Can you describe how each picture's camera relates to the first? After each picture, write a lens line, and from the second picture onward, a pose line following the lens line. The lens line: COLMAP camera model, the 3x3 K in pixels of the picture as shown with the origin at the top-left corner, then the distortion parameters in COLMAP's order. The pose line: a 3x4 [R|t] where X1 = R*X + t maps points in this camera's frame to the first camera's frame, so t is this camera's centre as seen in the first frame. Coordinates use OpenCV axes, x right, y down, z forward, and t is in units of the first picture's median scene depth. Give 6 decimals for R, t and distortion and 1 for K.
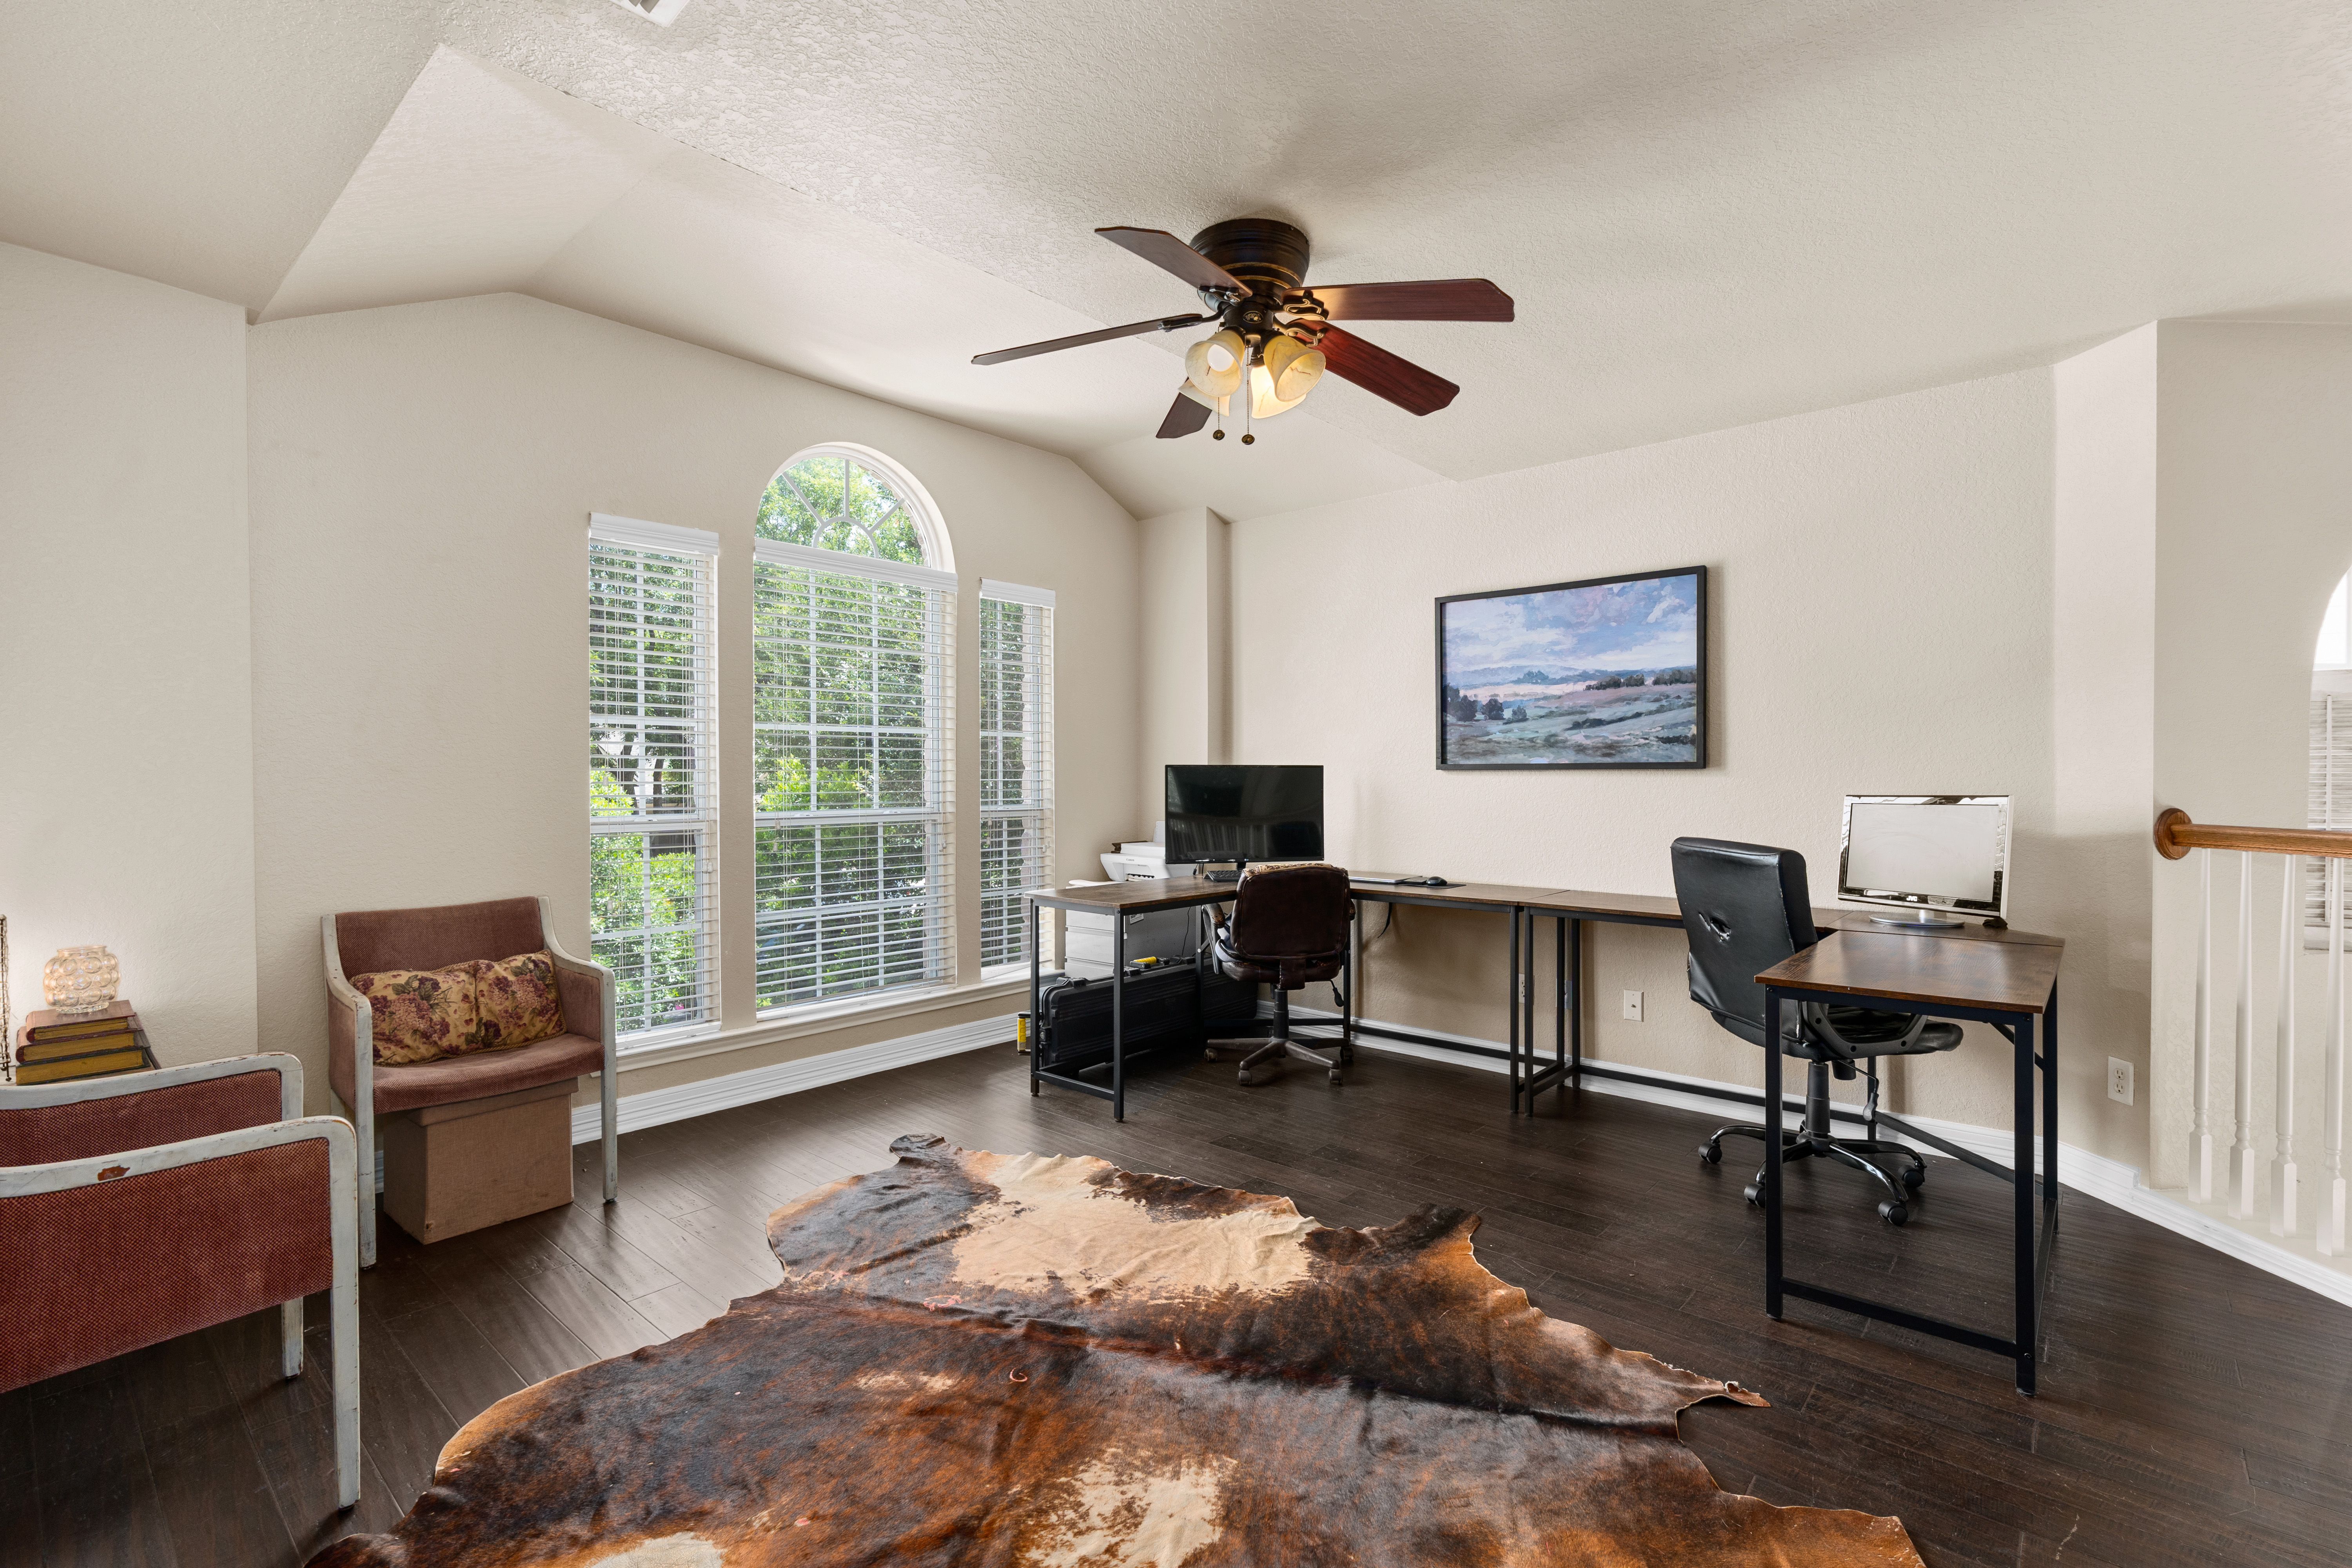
lens RADIAL K [[1063.3, 0, 1174.0], [0, 1063.3, 777.5], [0, 0, 1]] dist [-0.009541, 0.003144]
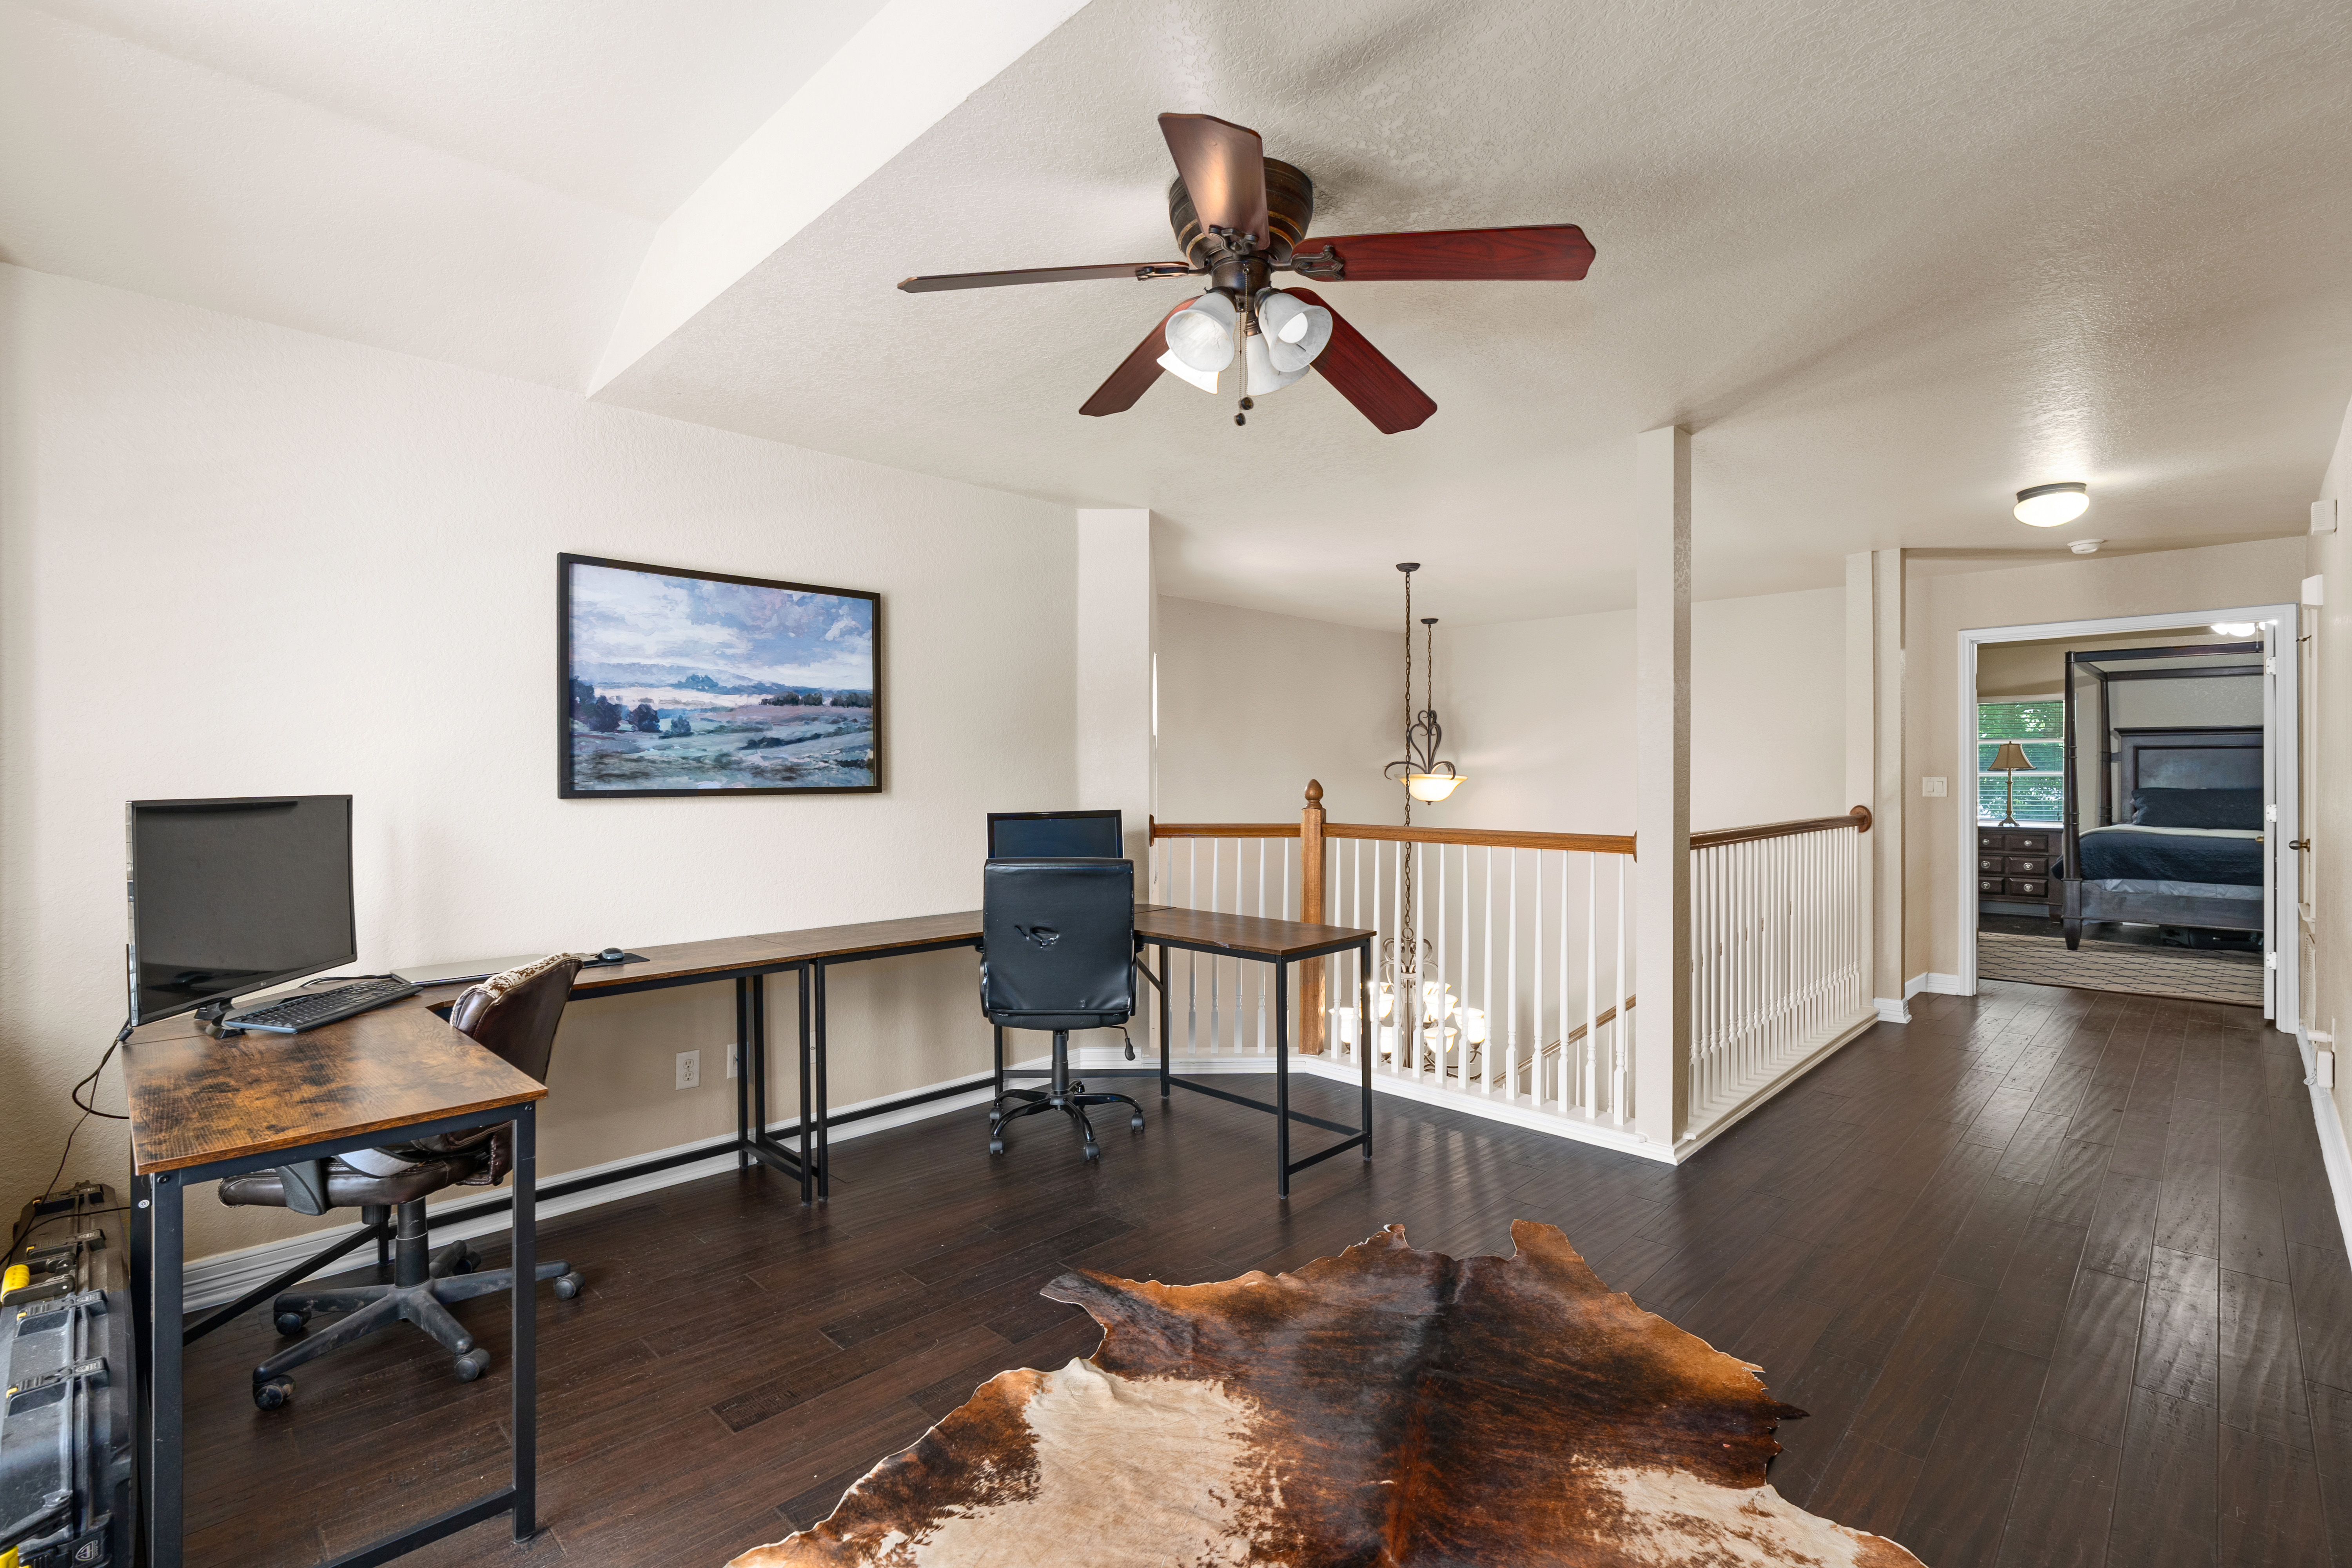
lens RADIAL K [[1063.3, 0, 1174.5], [0, 1063.3, 784.6], [0, 0, 1]] dist [-0.009541, 0.003144]
pose [[0.052491, -0.012339, 0.998545, -0.469355], [0.006045, 0.999909, 0.012038, -0.024594], [-0.998603, 0.005404, 0.052560, 0.612236]]
